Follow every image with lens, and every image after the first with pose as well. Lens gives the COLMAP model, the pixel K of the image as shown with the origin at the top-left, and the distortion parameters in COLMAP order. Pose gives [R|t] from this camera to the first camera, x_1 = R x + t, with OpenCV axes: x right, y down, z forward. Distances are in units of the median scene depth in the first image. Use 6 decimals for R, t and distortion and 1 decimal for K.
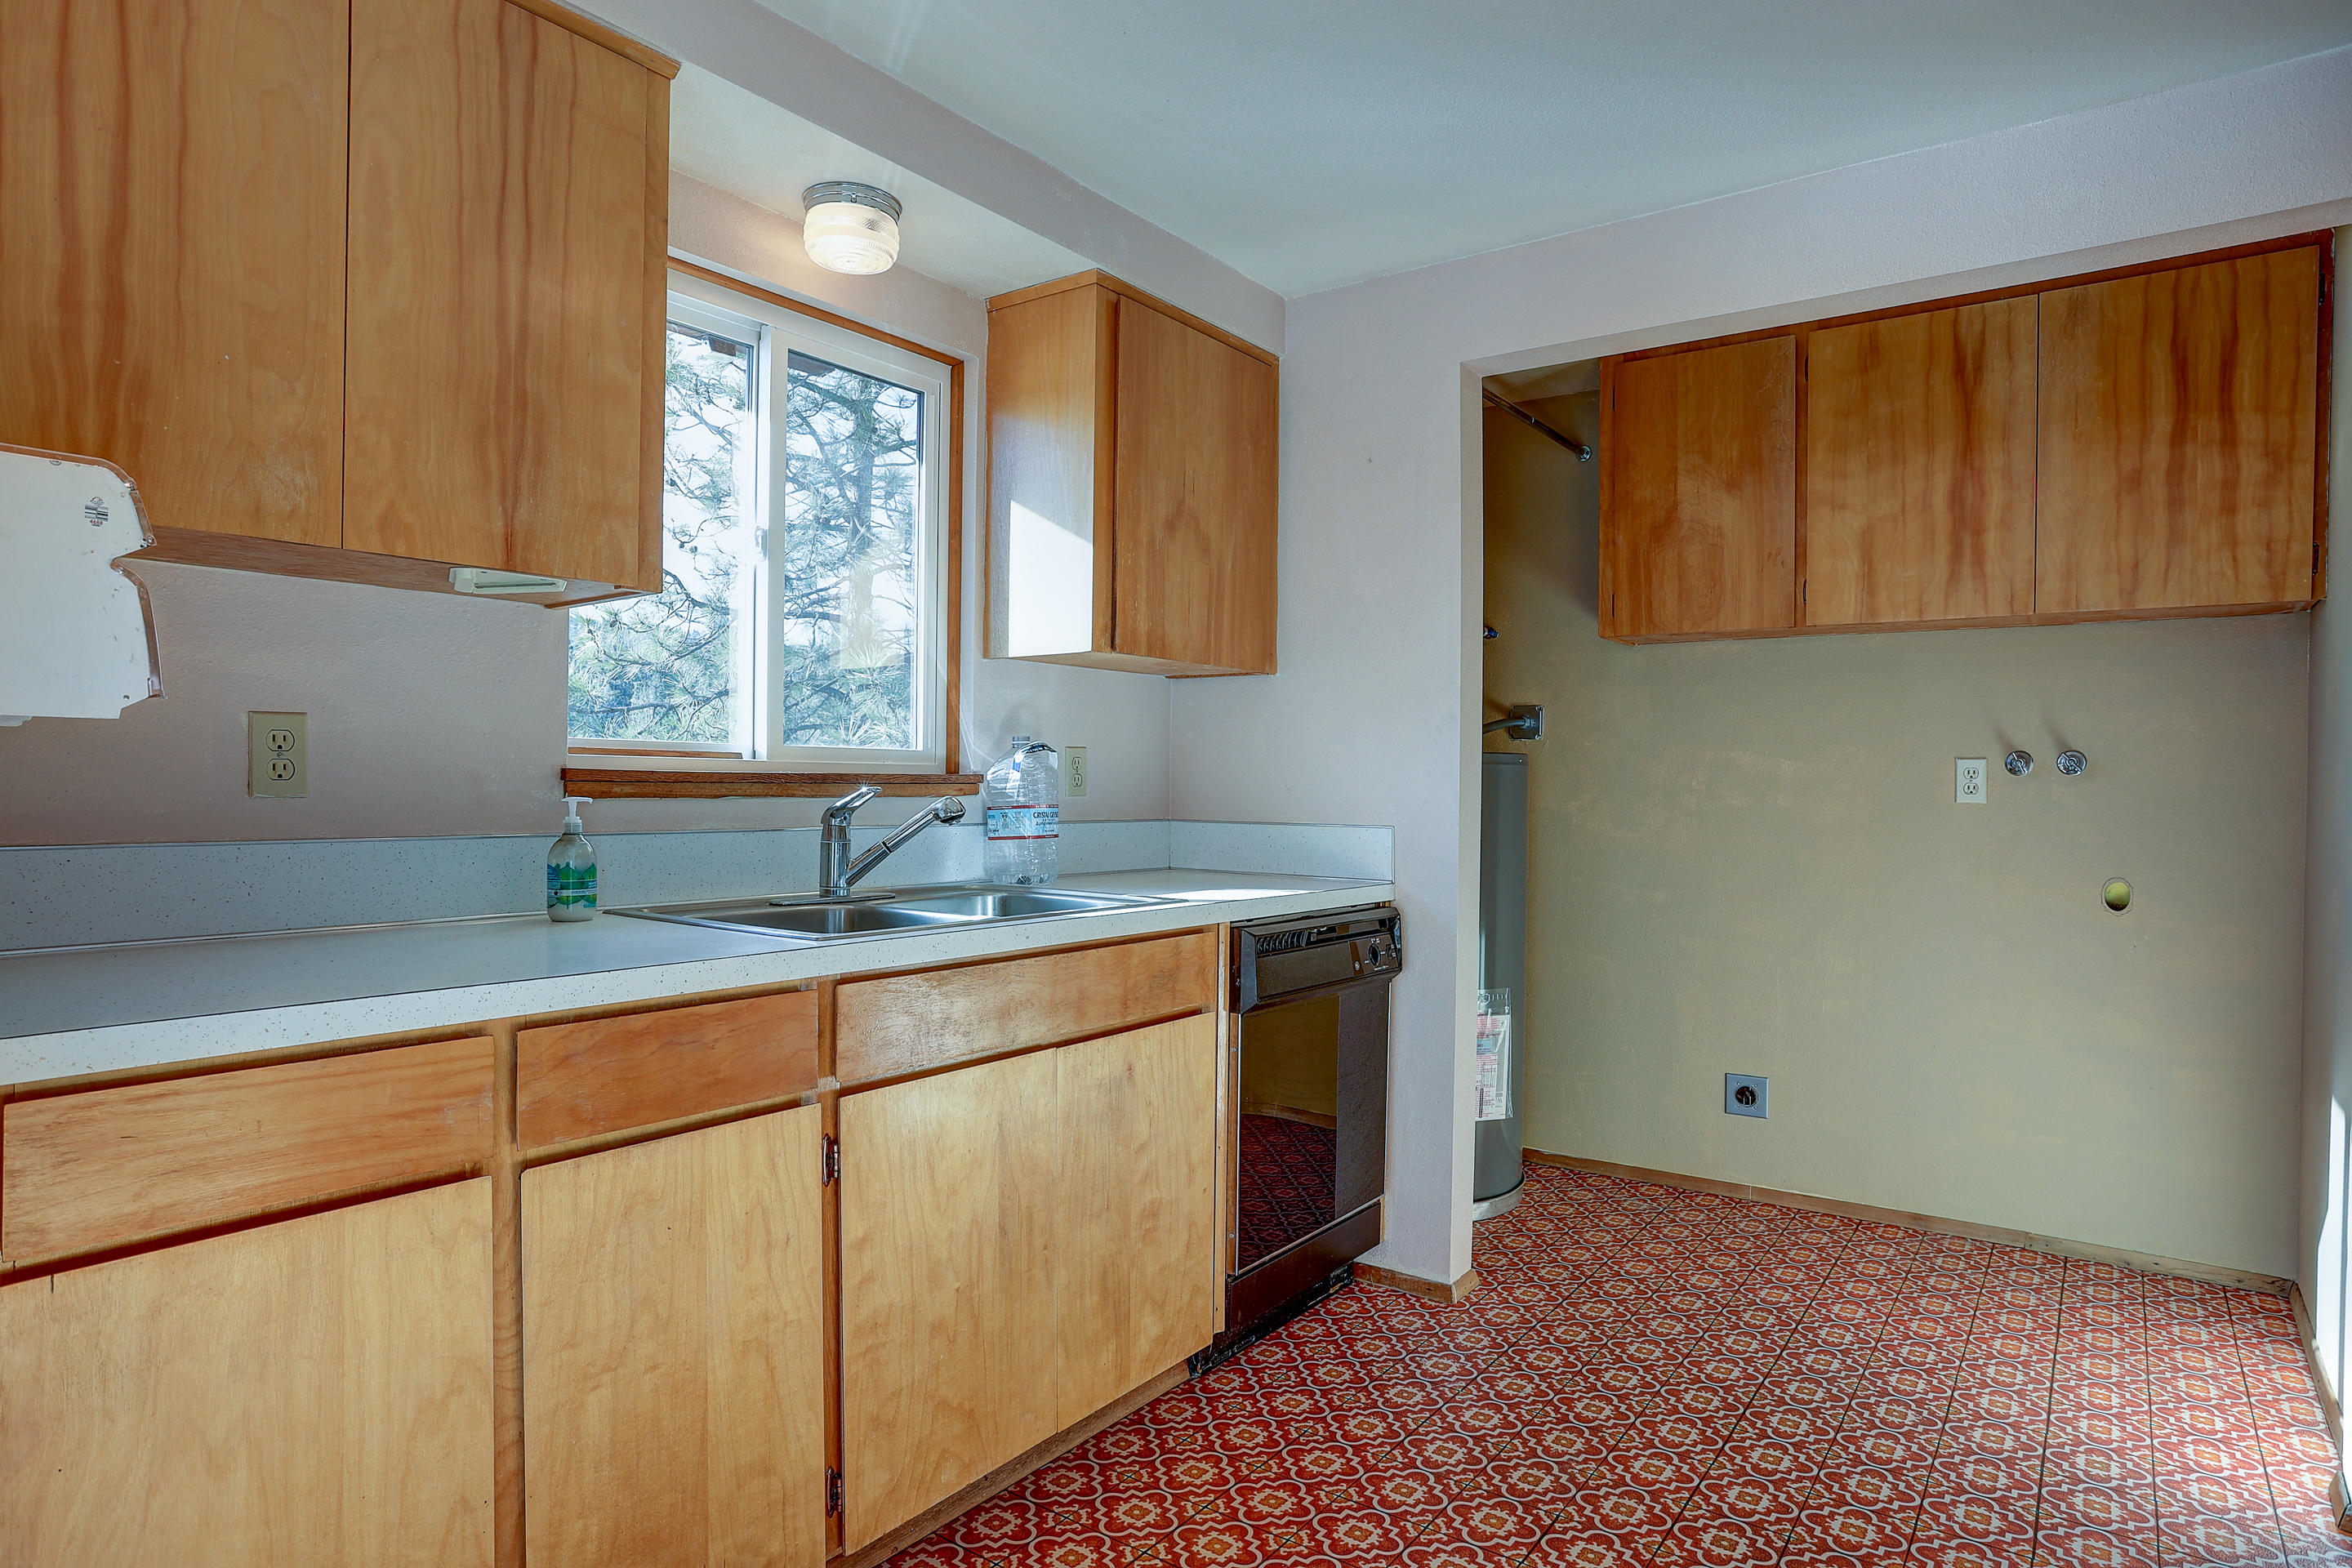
lens RADIAL K [[1362.2, 0, 1168.9], [0, 1362.2, 777.7], [0, 0, 1]] dist [-0.026872, 0.016987]
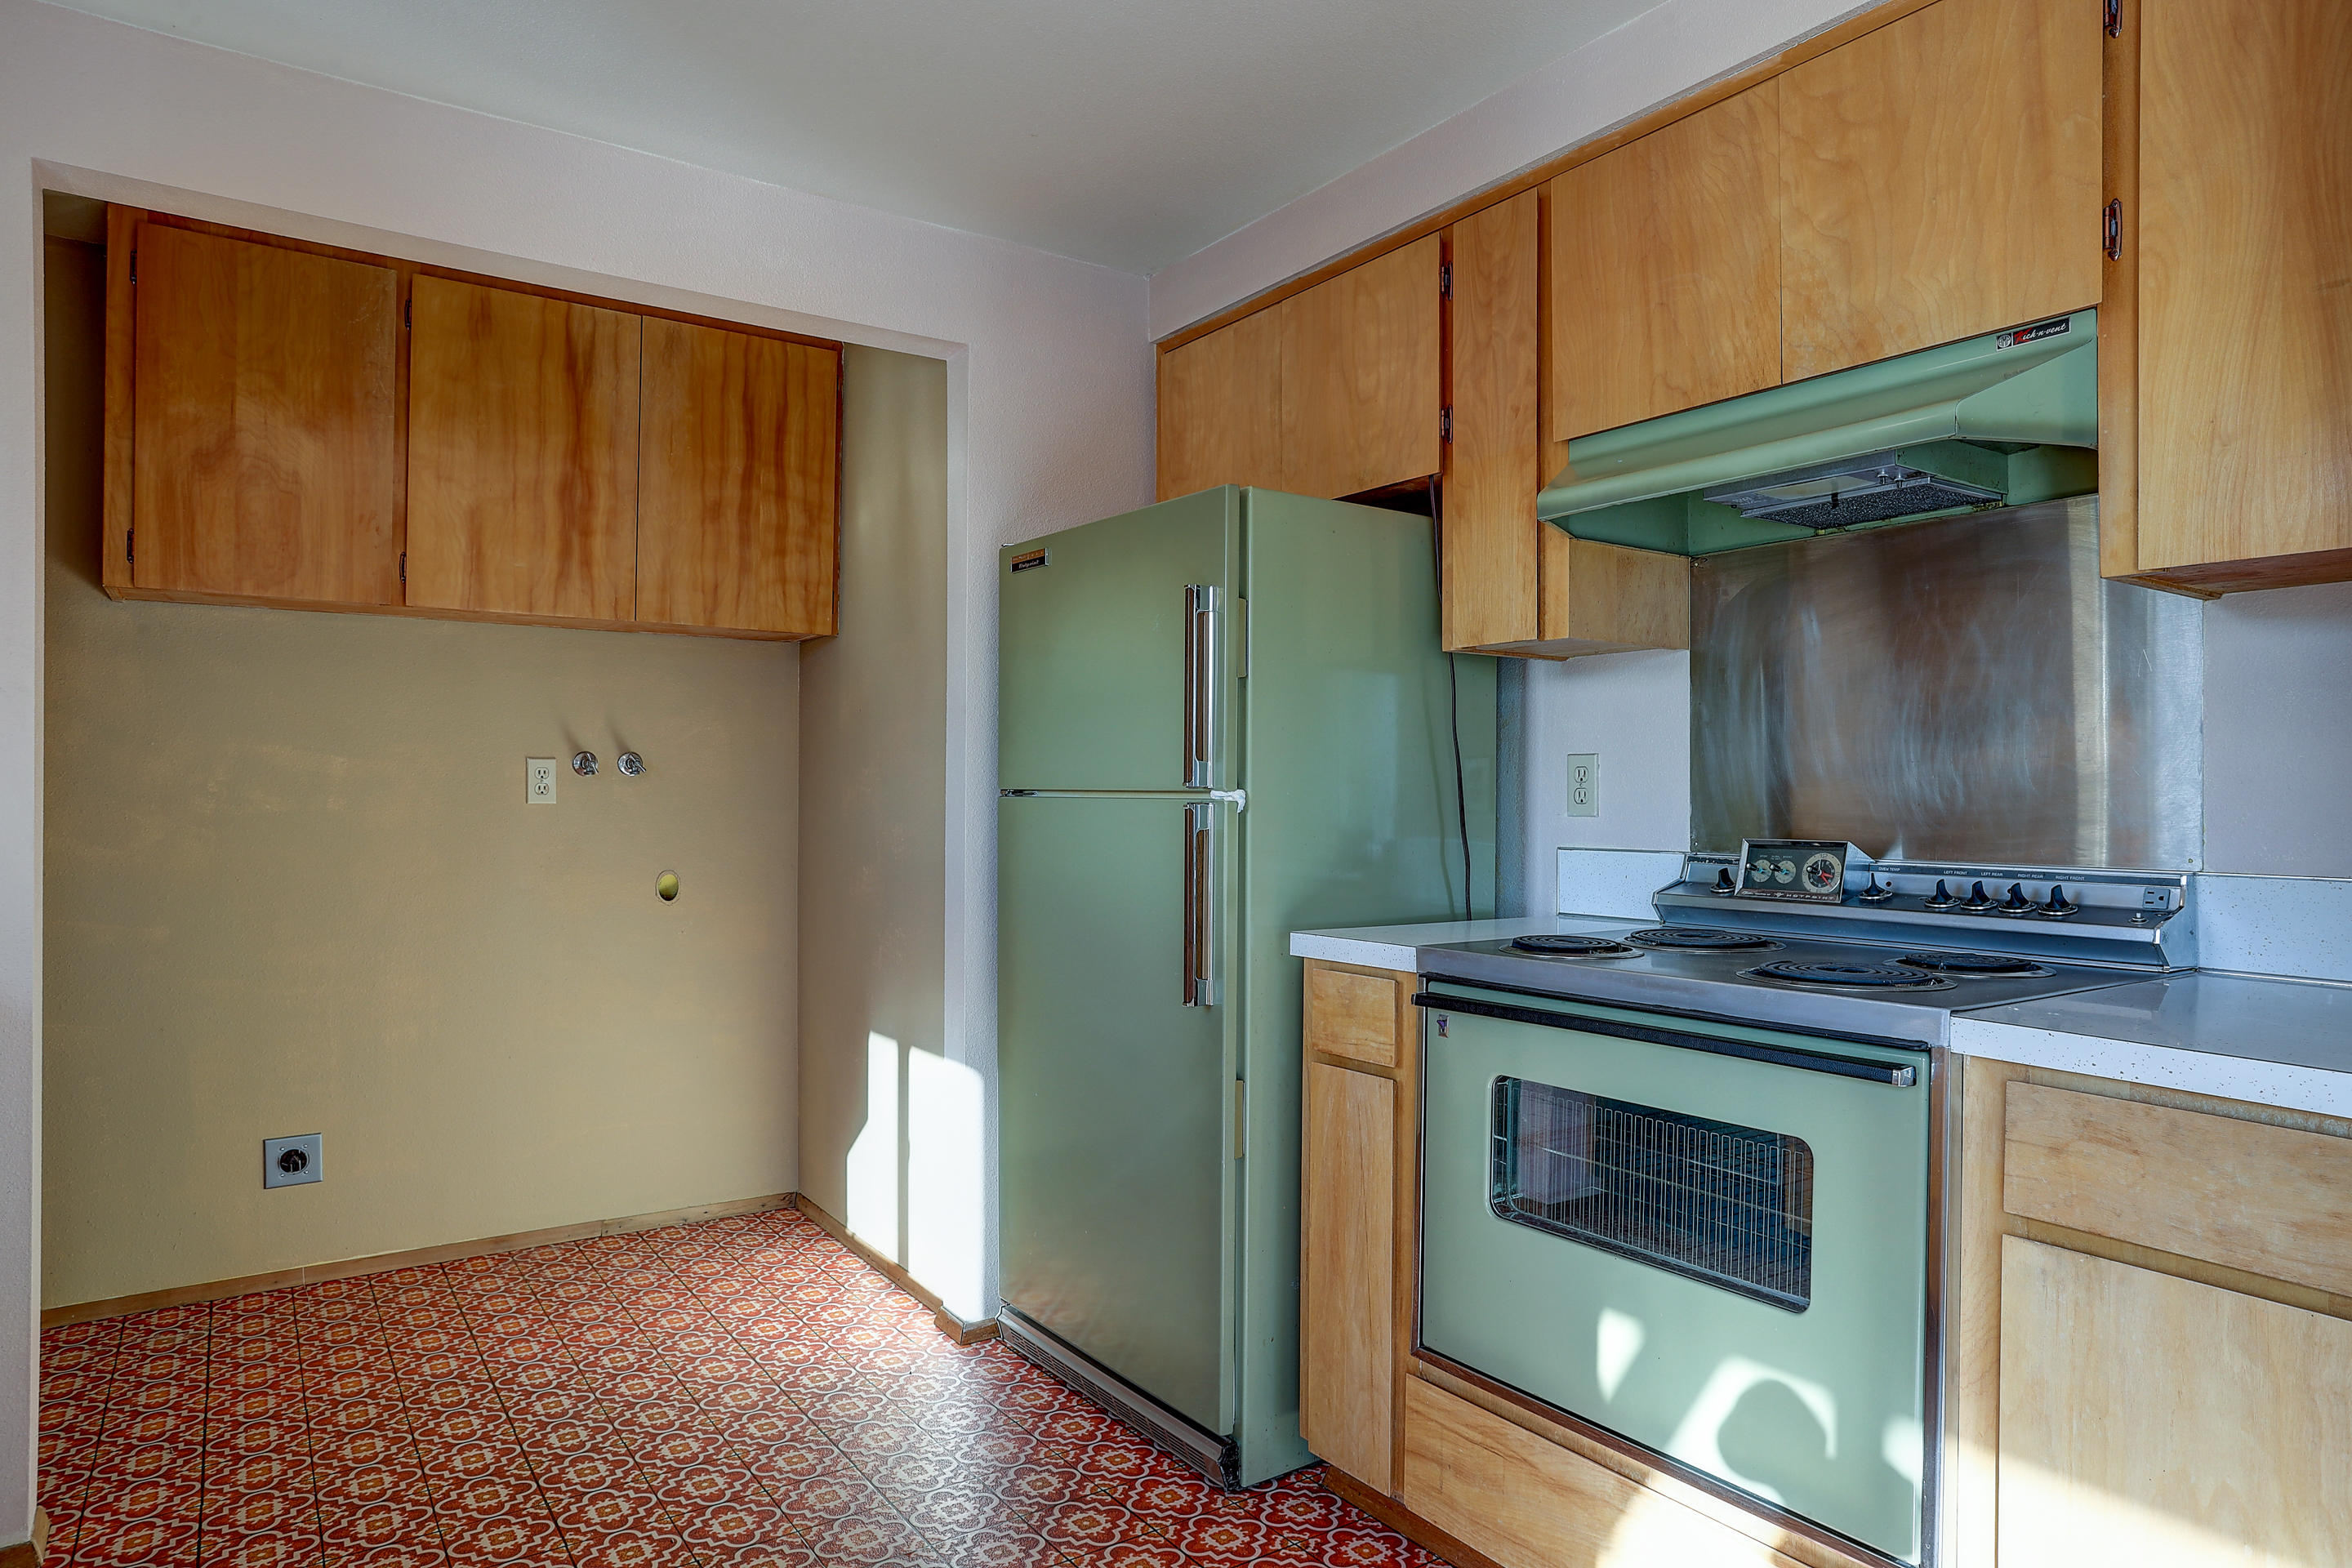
lens RADIAL K [[1491.5, 0, 1179.9], [0, 1491.5, 778.6], [0, 0, 1]] dist [-0.011215, 0.021635]
pose [[0.318641, -0.000894, 0.947875, -0.300882], [-0.002311, 0.999996, 0.001720, -0.002464], [-0.947873, -0.002739, 0.318638, 0.223407]]
